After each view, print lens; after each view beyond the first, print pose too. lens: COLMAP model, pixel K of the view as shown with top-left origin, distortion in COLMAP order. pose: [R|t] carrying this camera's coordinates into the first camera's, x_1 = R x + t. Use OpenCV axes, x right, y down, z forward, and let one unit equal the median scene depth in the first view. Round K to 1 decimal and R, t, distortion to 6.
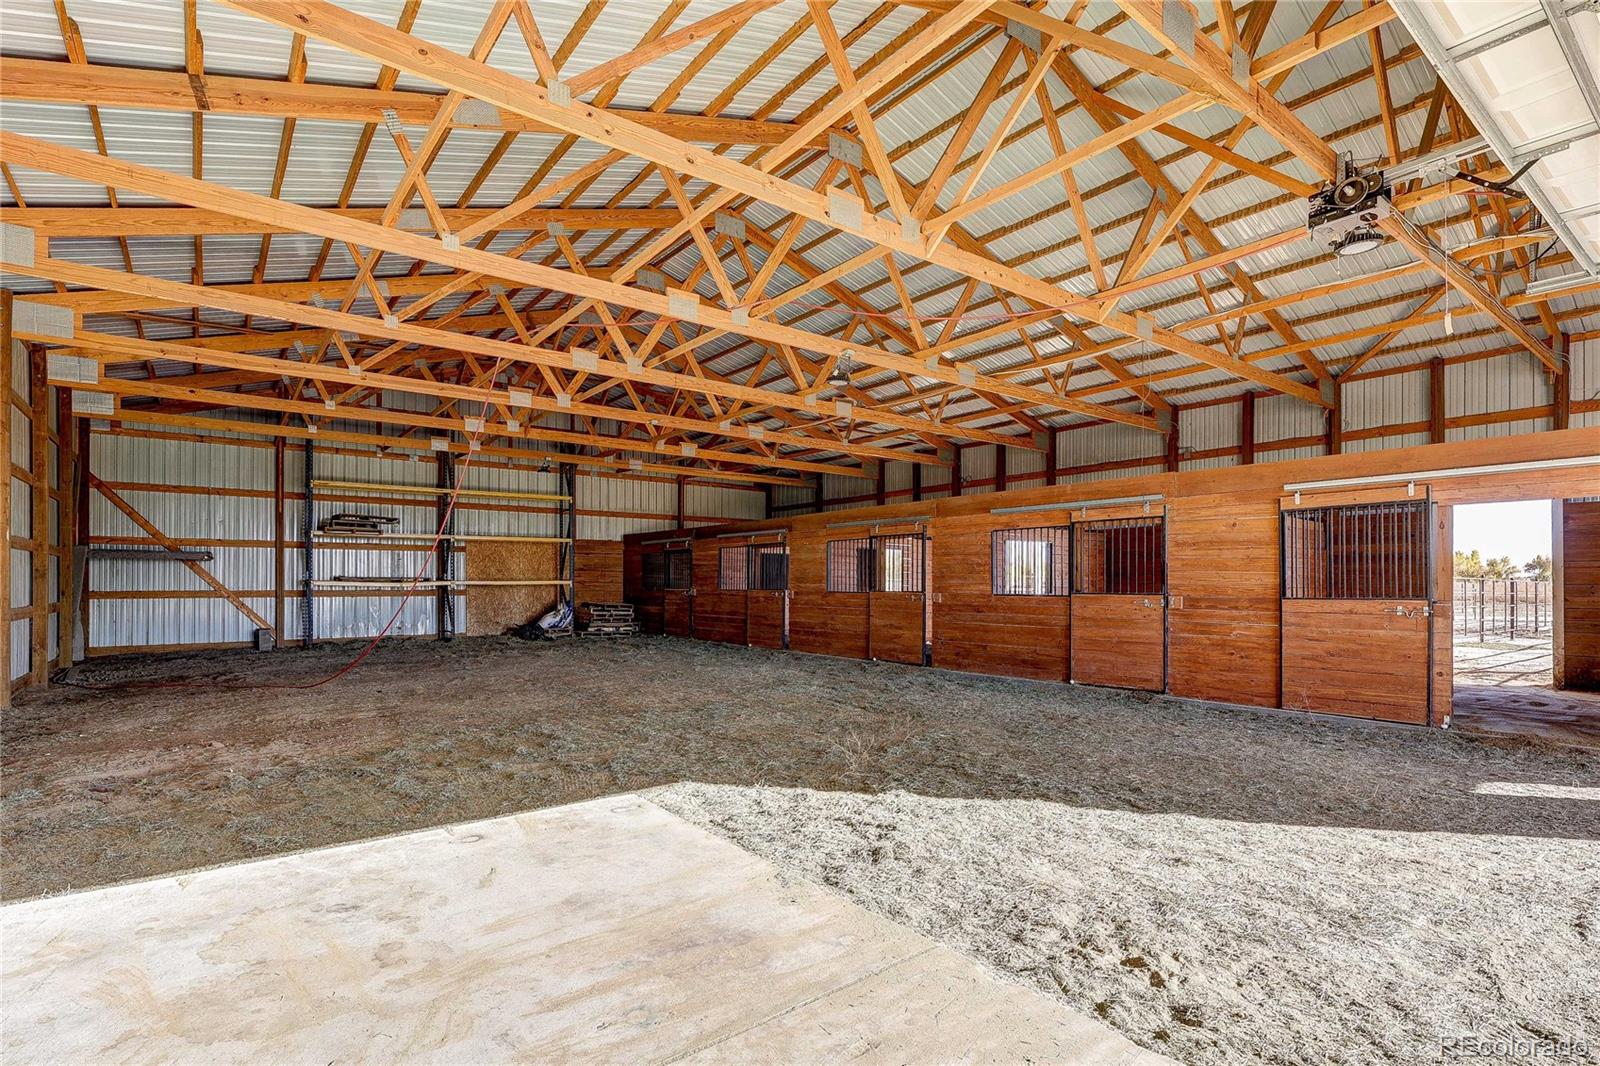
lens RADIAL K [[781.7, 0, 781.8], [0, 781.7, 576.6], [0, 0, 1]] dist [-0.004833, -0.000210]
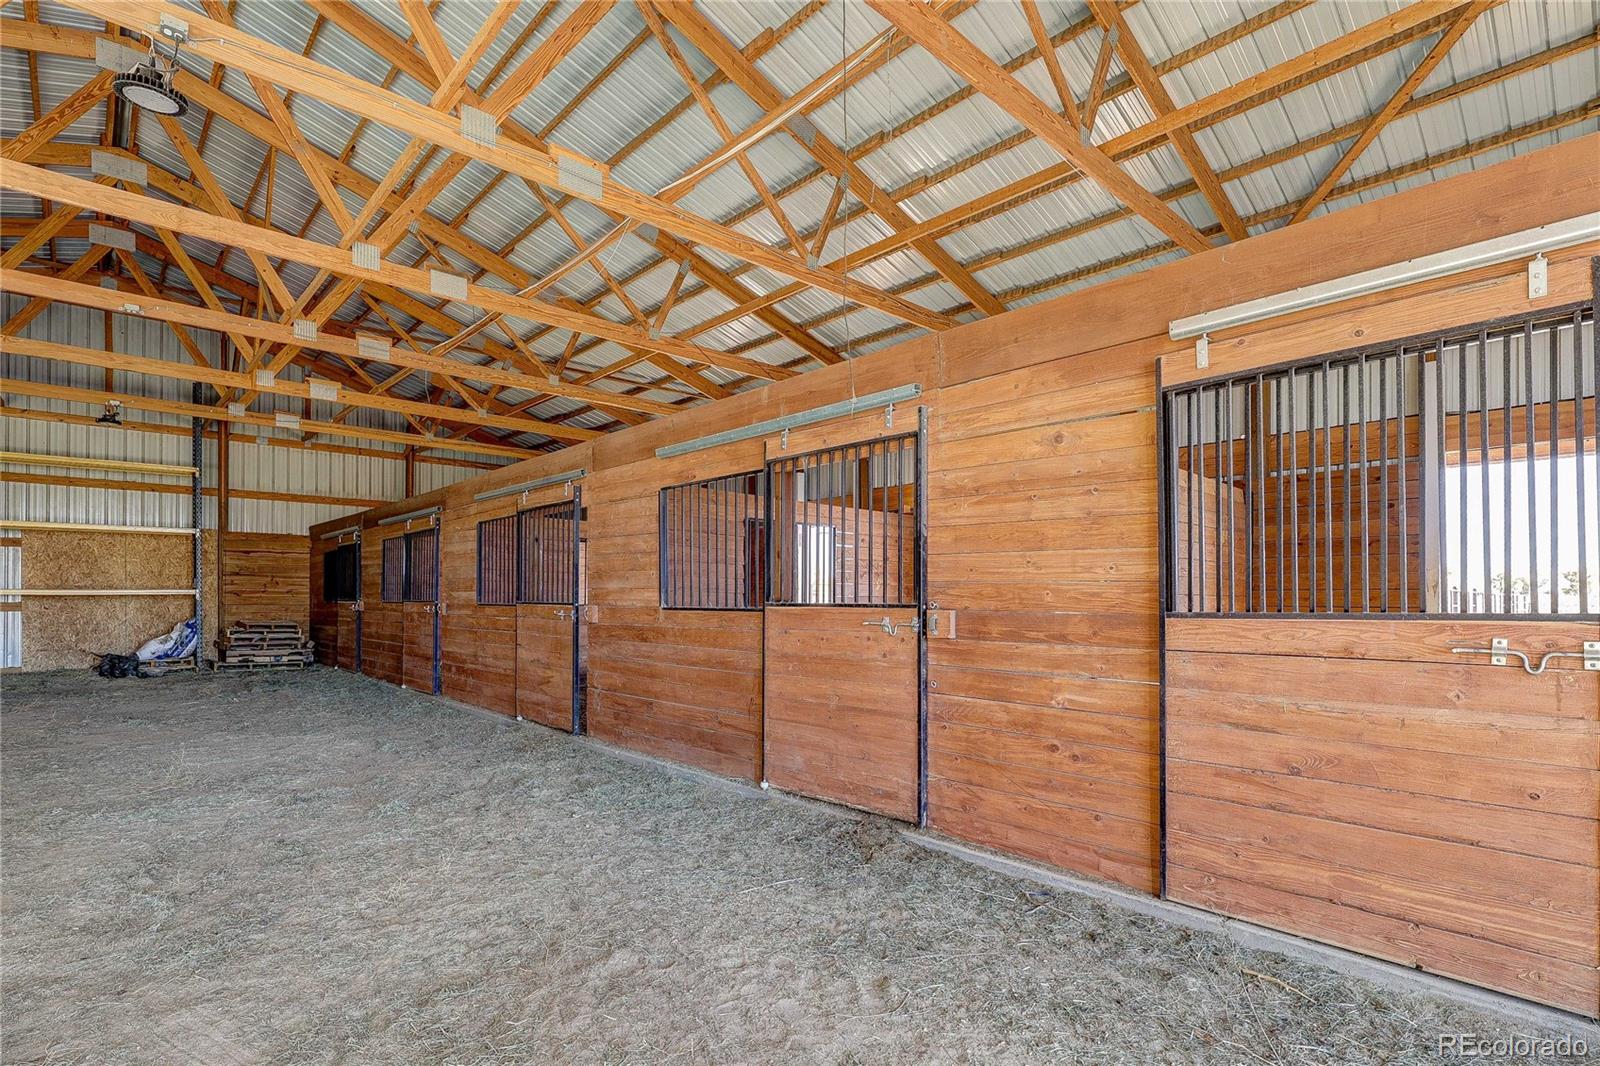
lens RADIAL K [[781.7, 0, 775.8], [0, 781.7, 589.9], [0, 0, 1]] dist [-0.004833, -0.000210]
pose [[0.996375, 0.001837, 0.085048, 0.361827], [-0.001531, 0.999992, -0.003669, 0.014885], [-0.085054, 0.003525, 0.996370, 0.548866]]
